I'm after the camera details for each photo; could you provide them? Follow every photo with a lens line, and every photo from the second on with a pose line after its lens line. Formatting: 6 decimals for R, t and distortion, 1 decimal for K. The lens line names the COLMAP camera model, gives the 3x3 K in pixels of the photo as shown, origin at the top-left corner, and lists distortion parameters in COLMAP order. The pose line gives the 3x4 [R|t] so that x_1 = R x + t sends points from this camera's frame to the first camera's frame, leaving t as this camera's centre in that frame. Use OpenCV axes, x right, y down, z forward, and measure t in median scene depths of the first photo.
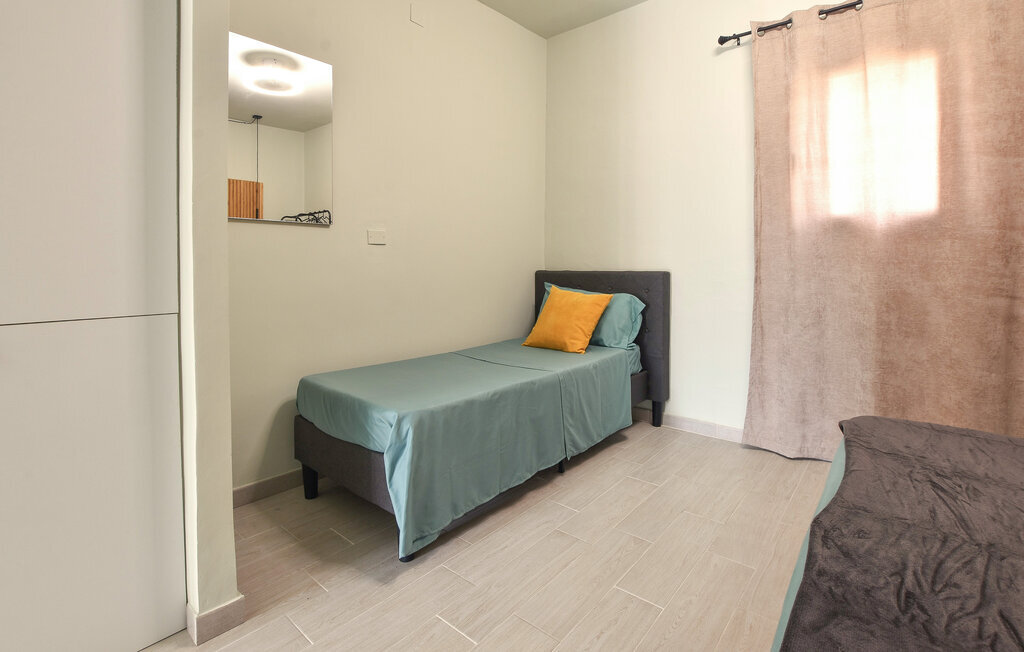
lens RADIAL K [[491.6, 0, 510.4], [0, 491.6, 264.8], [0, 0, 1]] dist [-0.001927, -0.000179]
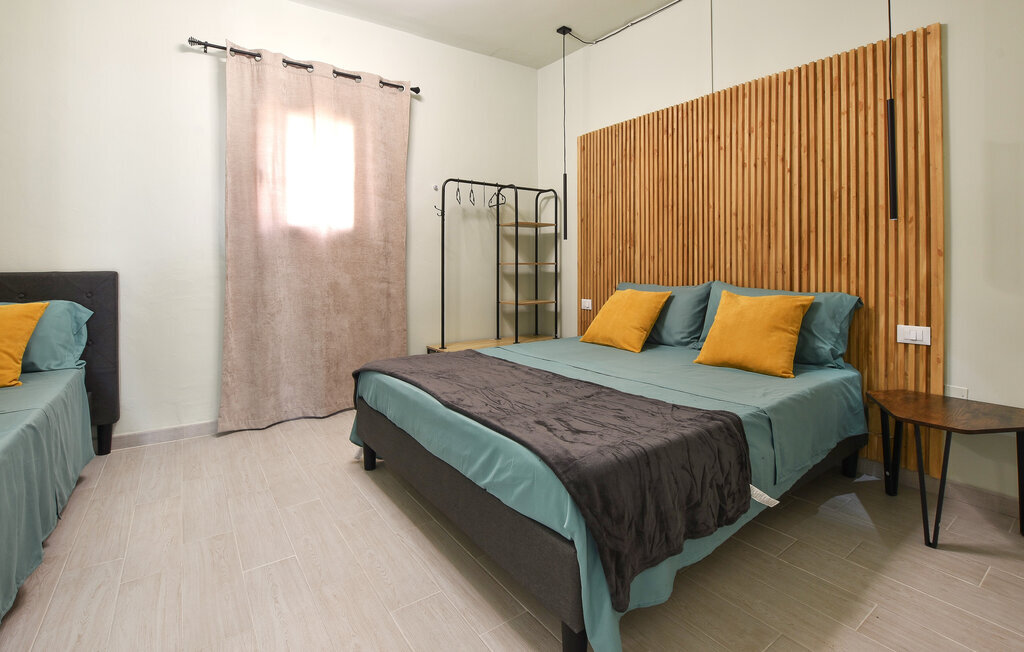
lens RADIAL K [[491.6, 0, 510.4], [0, 491.6, 264.8], [0, 0, 1]] dist [-0.001927, -0.000179]
pose [[0.261100, -0.000330, 0.965312, -0.405721], [0.004704, 0.999989, -0.000931, 0.006842], [-0.965300, 0.004784, 0.261098, 0.118002]]
